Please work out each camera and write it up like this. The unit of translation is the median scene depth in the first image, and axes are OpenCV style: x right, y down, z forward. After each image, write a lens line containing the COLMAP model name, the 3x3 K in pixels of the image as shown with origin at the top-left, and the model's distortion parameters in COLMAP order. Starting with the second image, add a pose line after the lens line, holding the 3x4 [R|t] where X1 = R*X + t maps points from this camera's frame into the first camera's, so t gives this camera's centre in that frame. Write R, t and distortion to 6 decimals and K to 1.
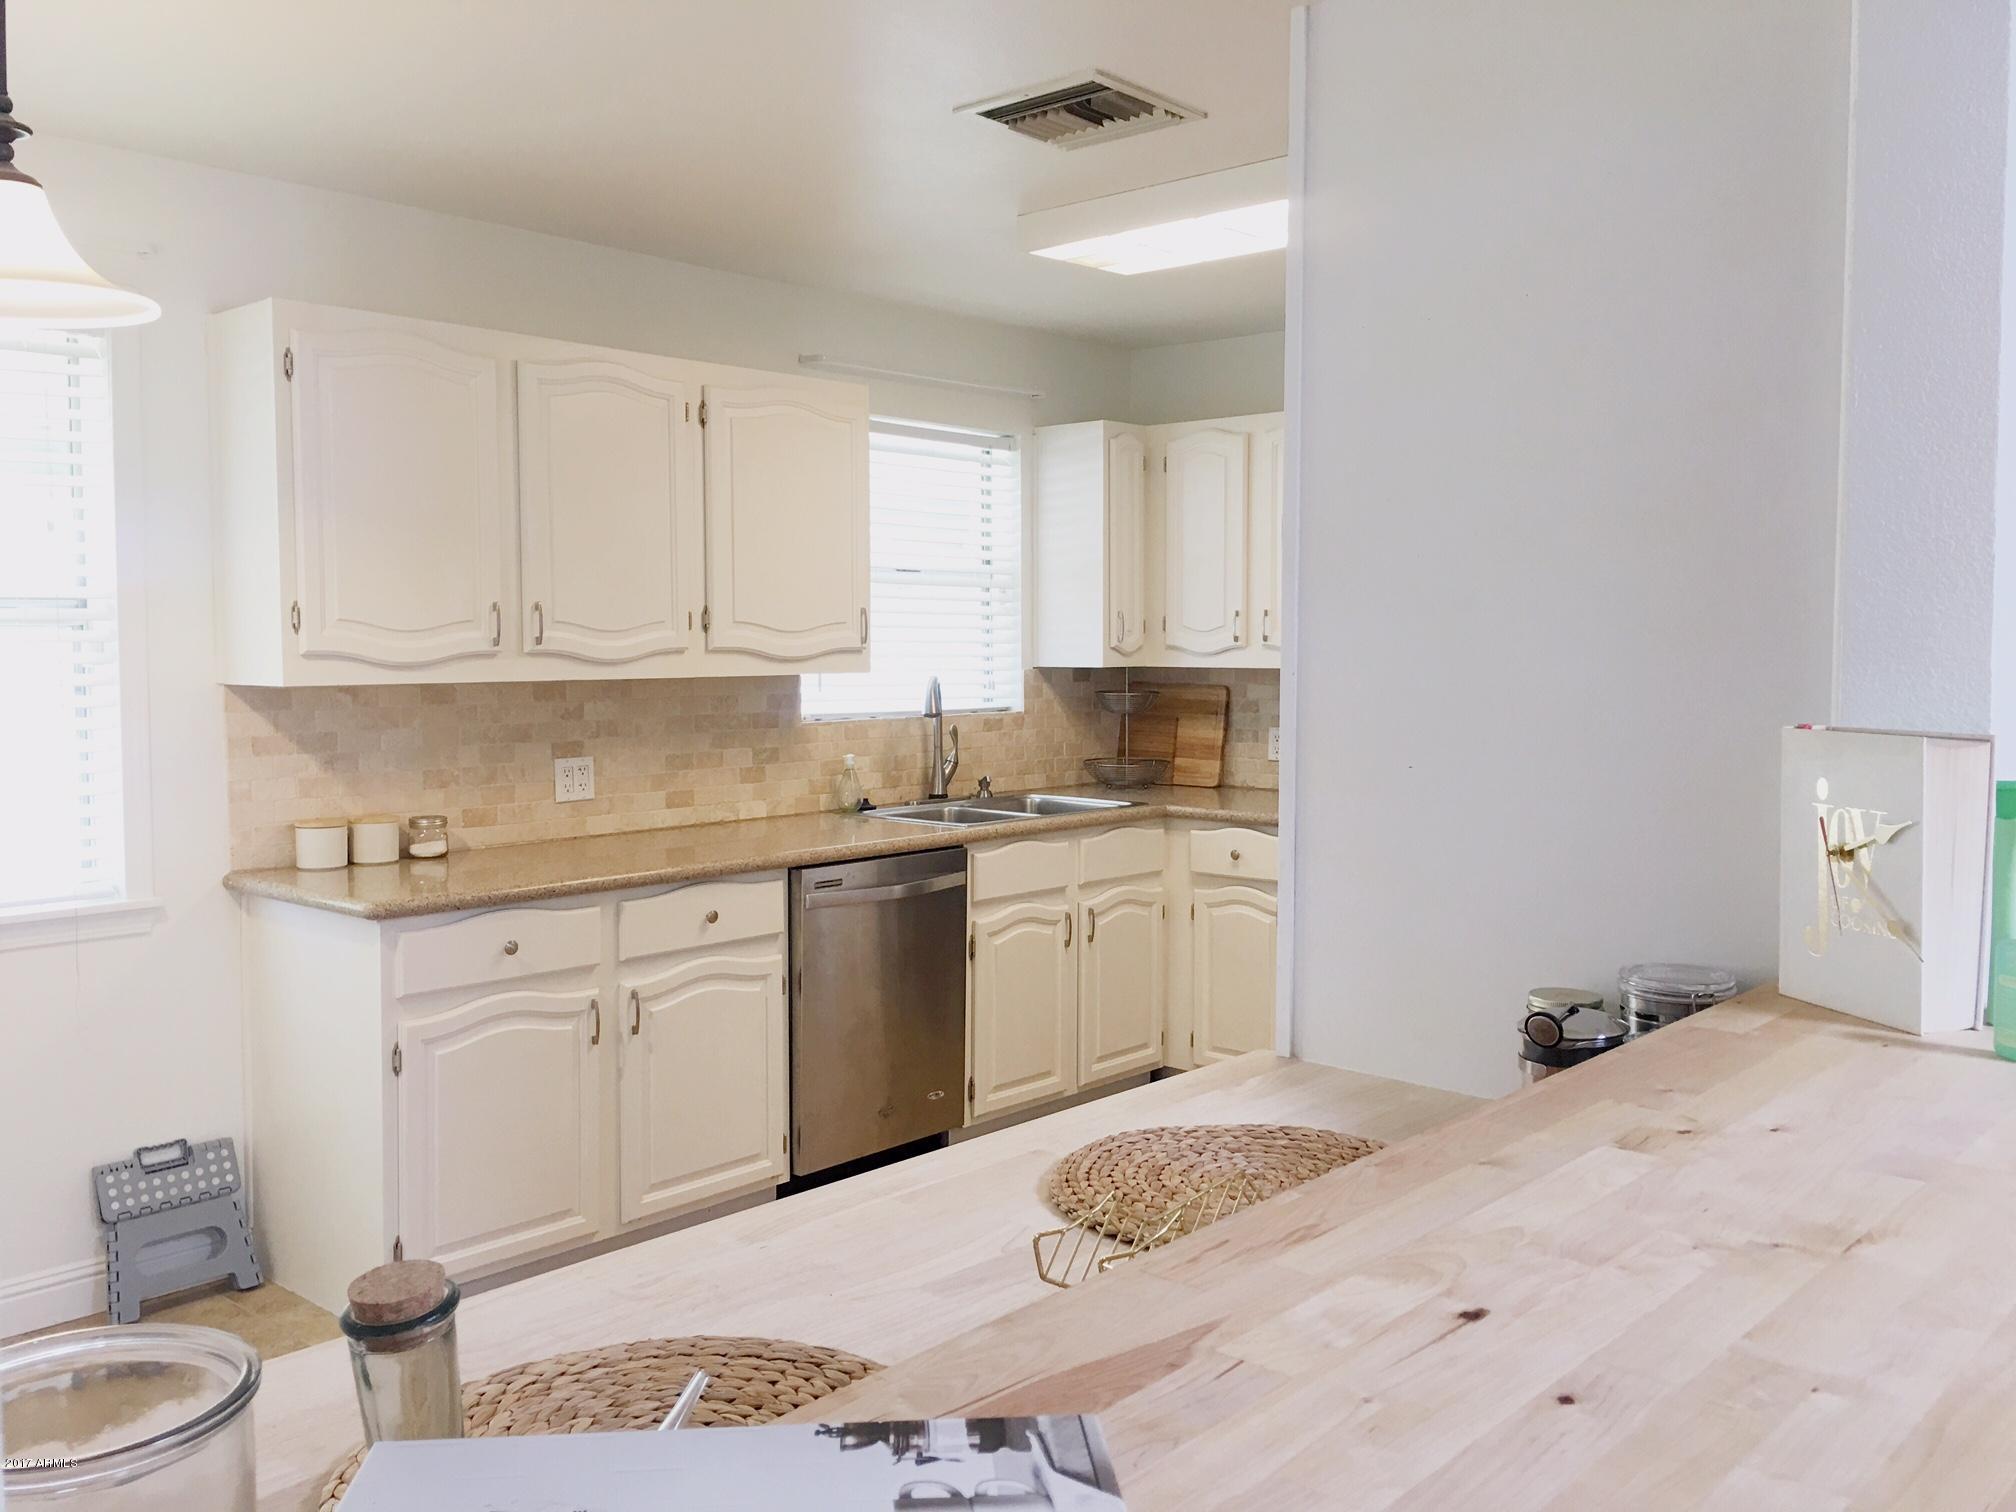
lens RADIAL K [[1667.2, 0, 1014.1], [0, 1667.2, 716.3], [0, 0, 1]] dist [0.074544, -0.063347]
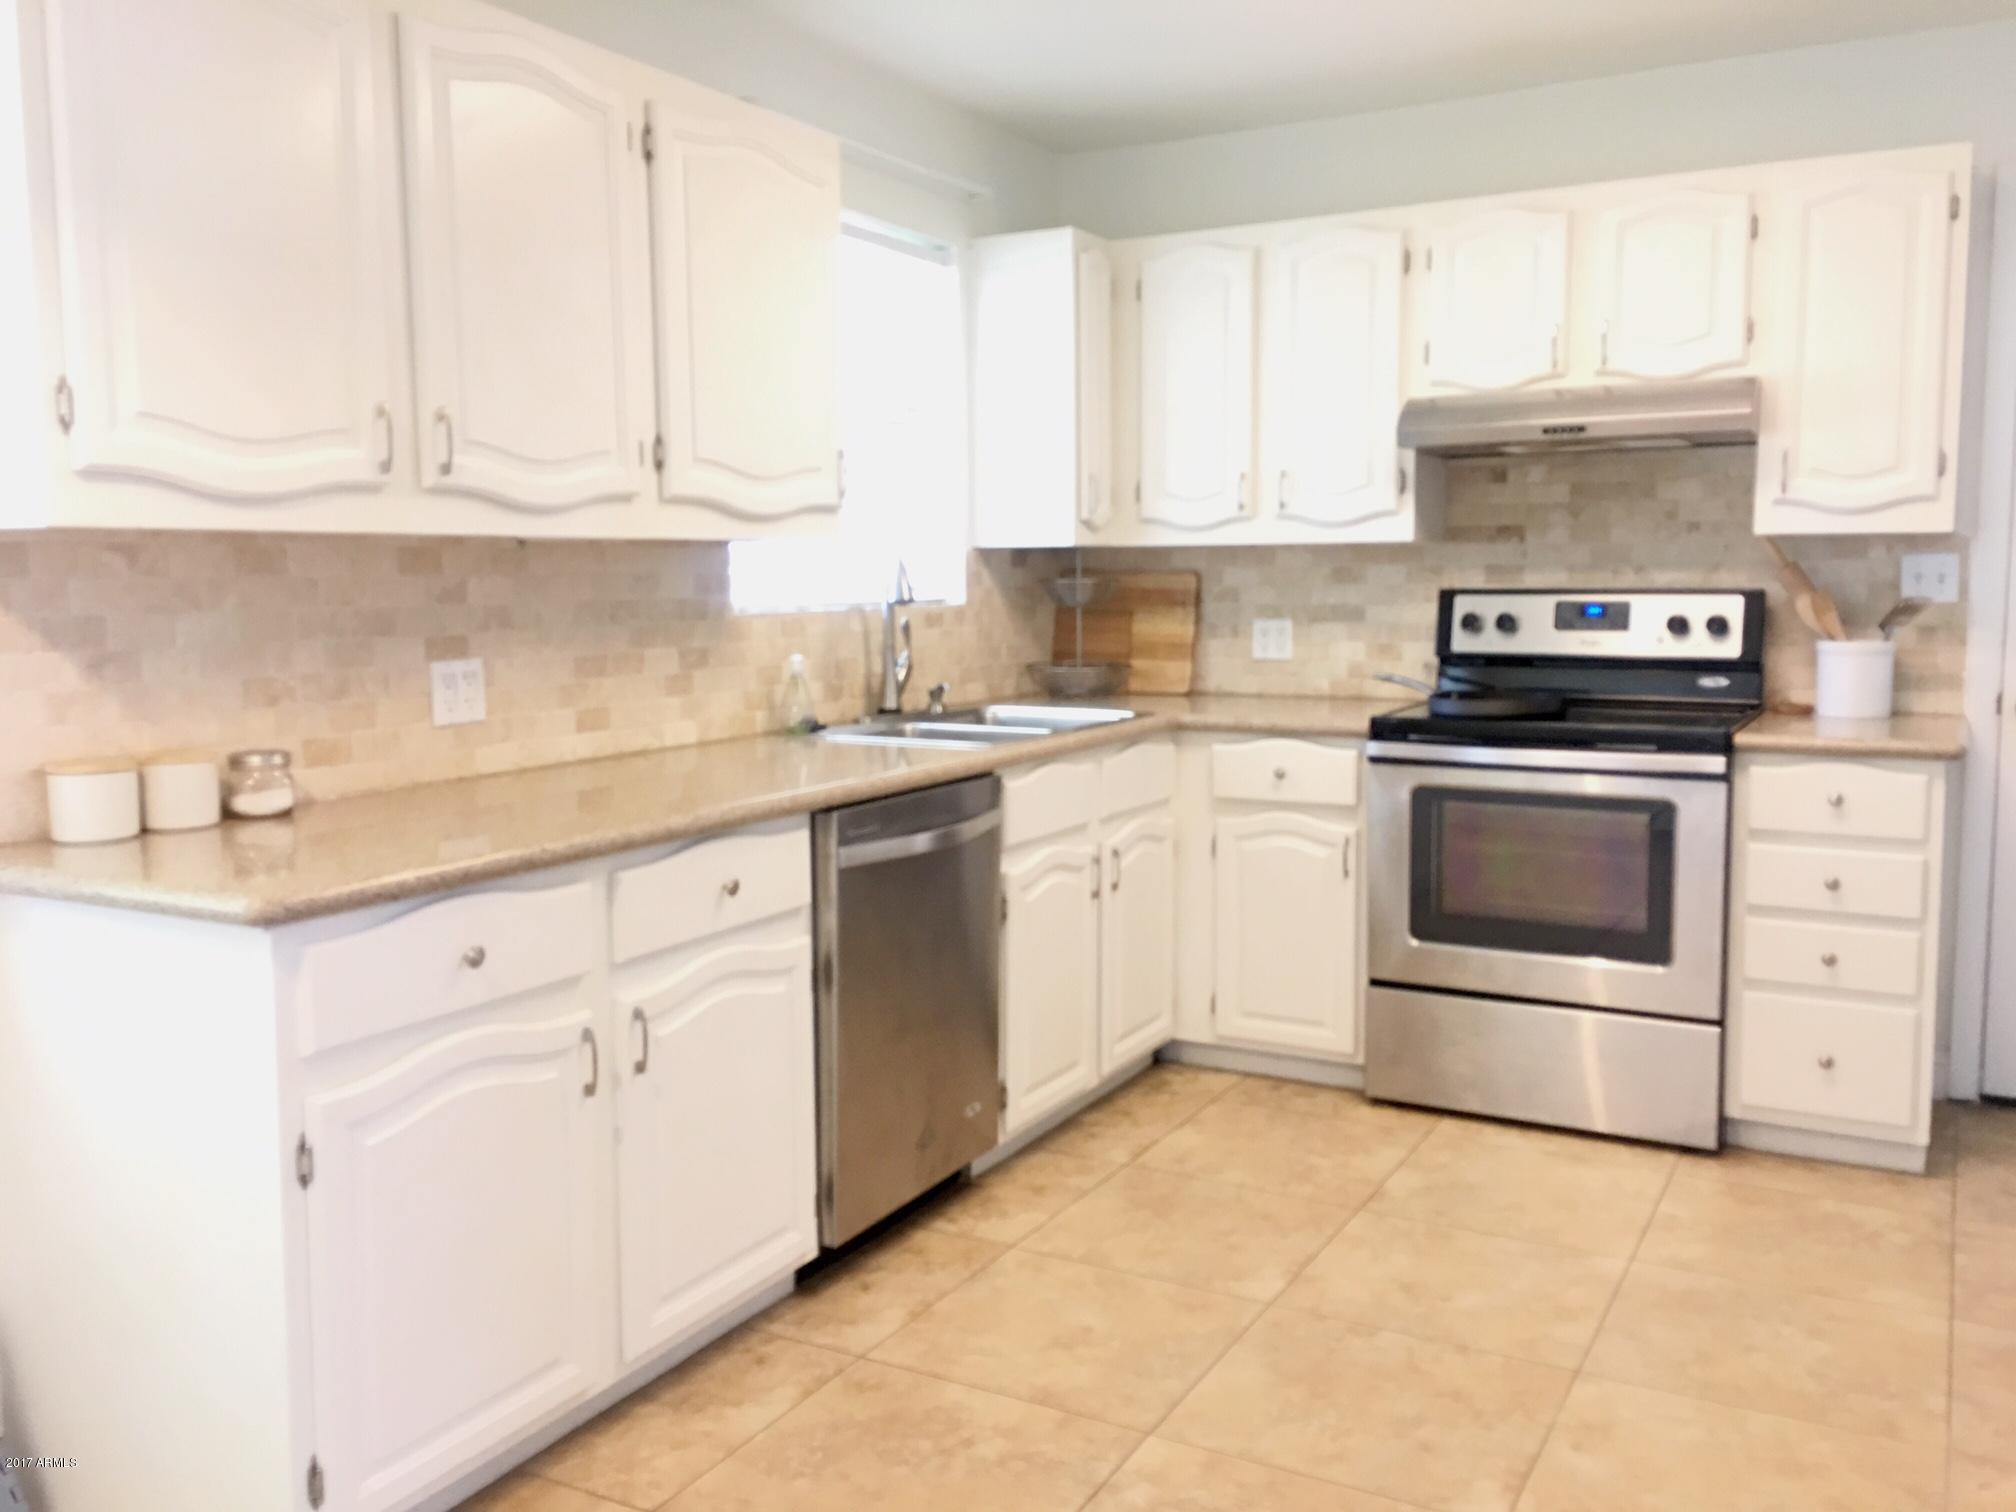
lens RADIAL K [[1667.2, 0, 1014.1], [0, 1667.2, 716.3], [0, 0, 1]] dist [0.074544, -0.063347]
pose [[0.974460, -0.026495, 0.222992, -0.190951], [0.017199, 0.998904, 0.043529, 0.021320], [-0.223901, -0.038582, 0.973848, 0.286174]]
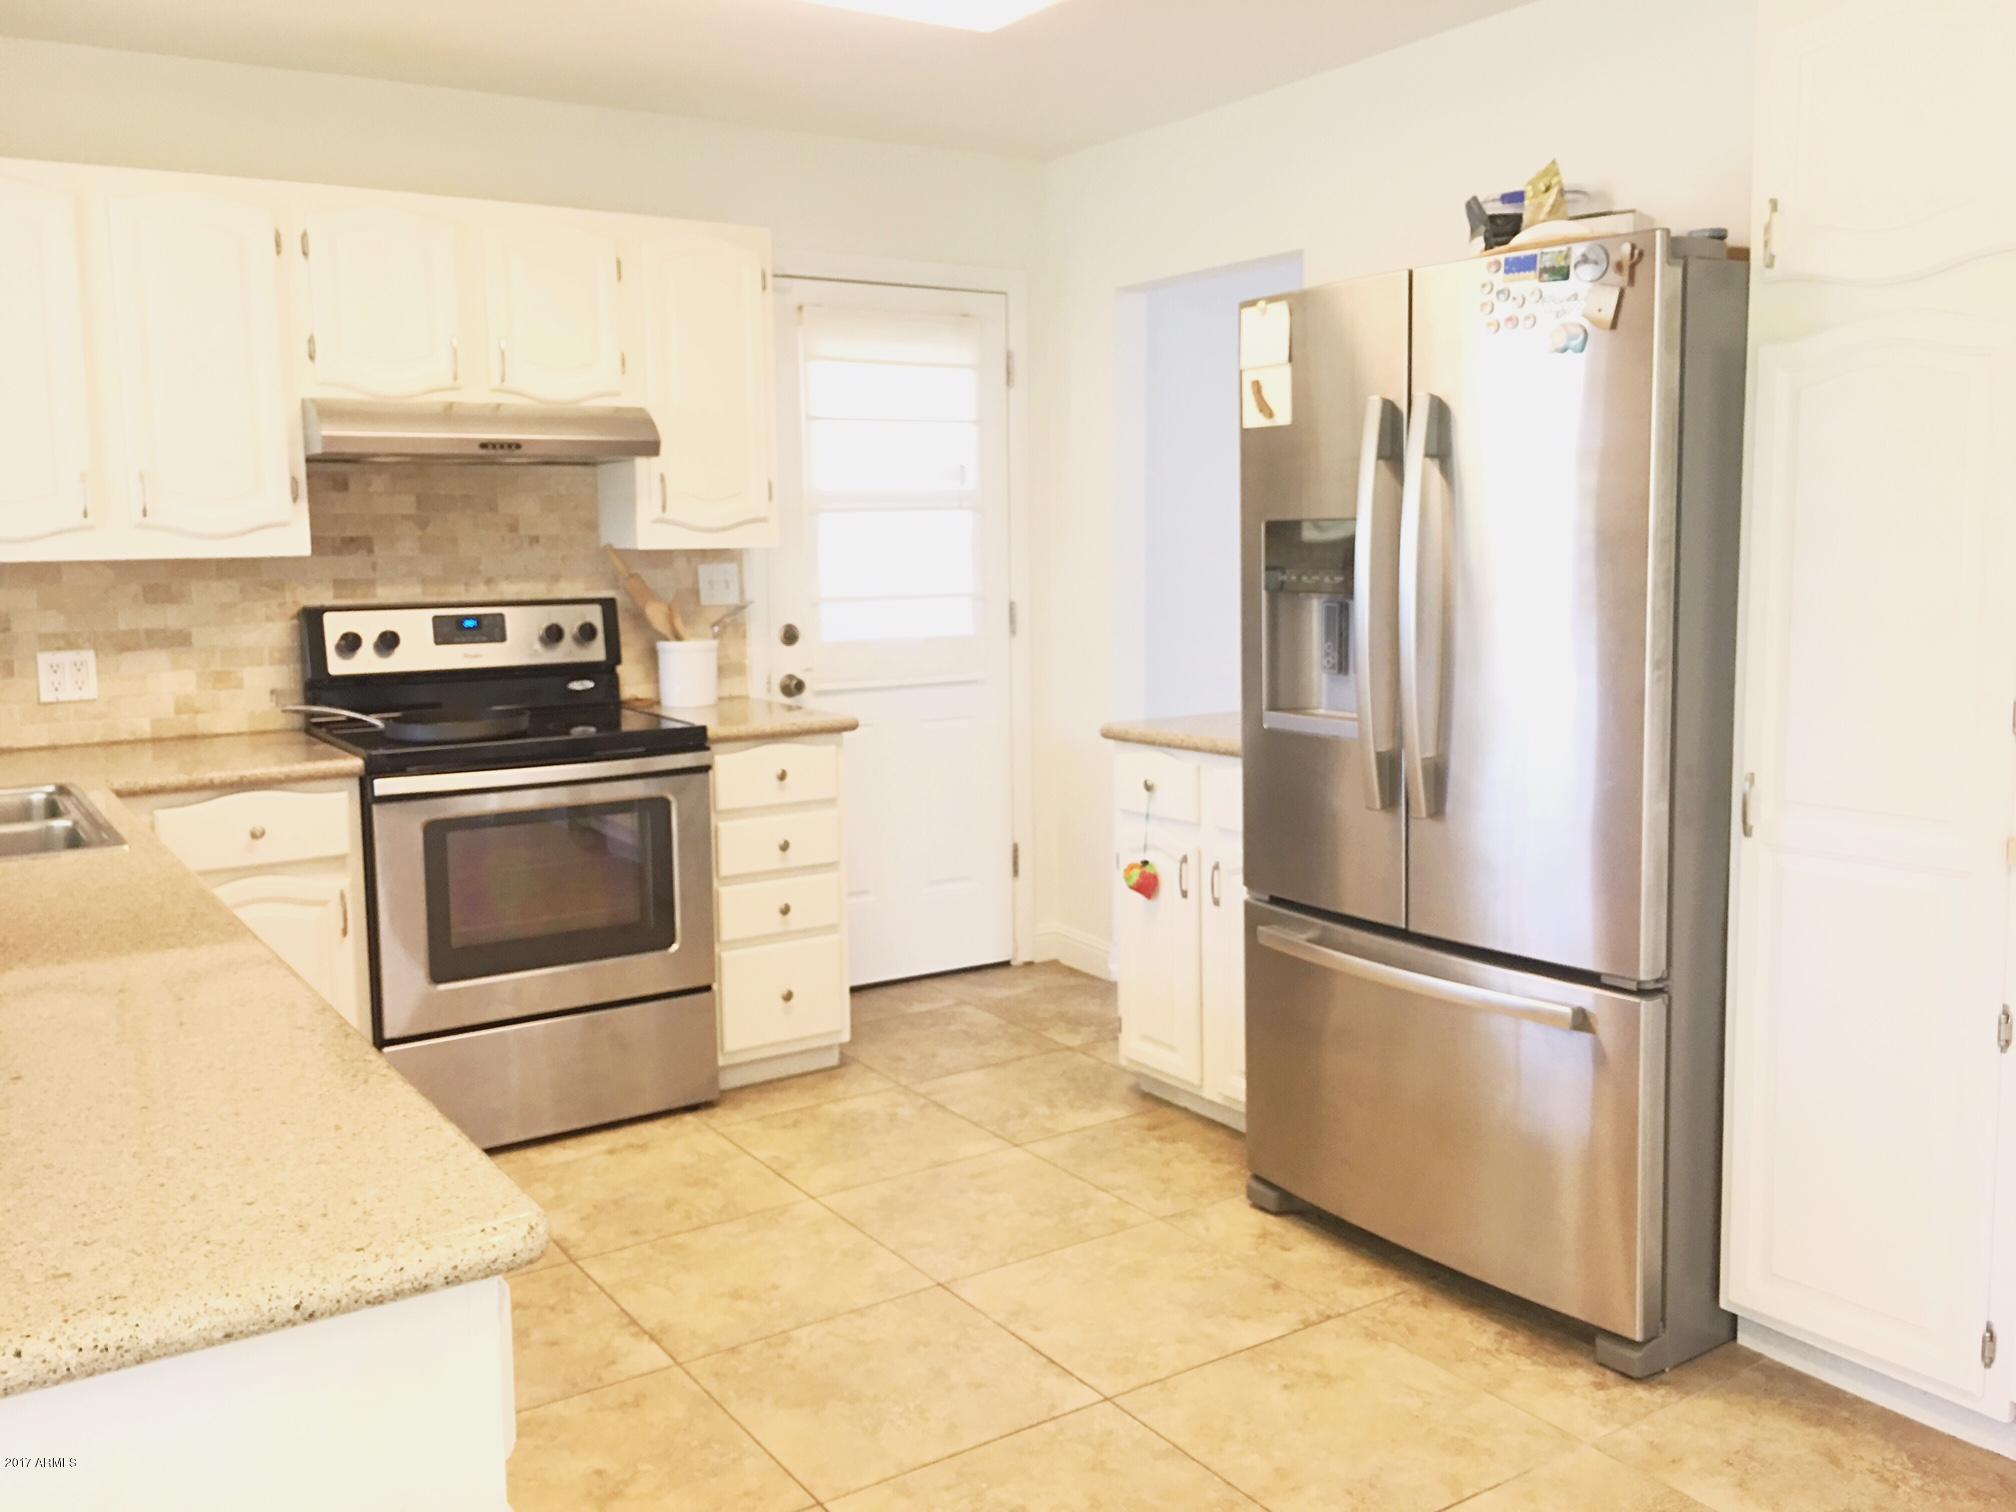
lens RADIAL K [[1667.2, 0, 1014.1], [0, 1667.2, 716.3], [0, 0, 1]] dist [0.074544, -0.063347]
pose [[0.282701, -0.109890, 0.952893, -0.483846], [0.059645, 0.993507, 0.096878, -0.013154], [-0.957352, 0.029448, 0.287420, 0.575386]]
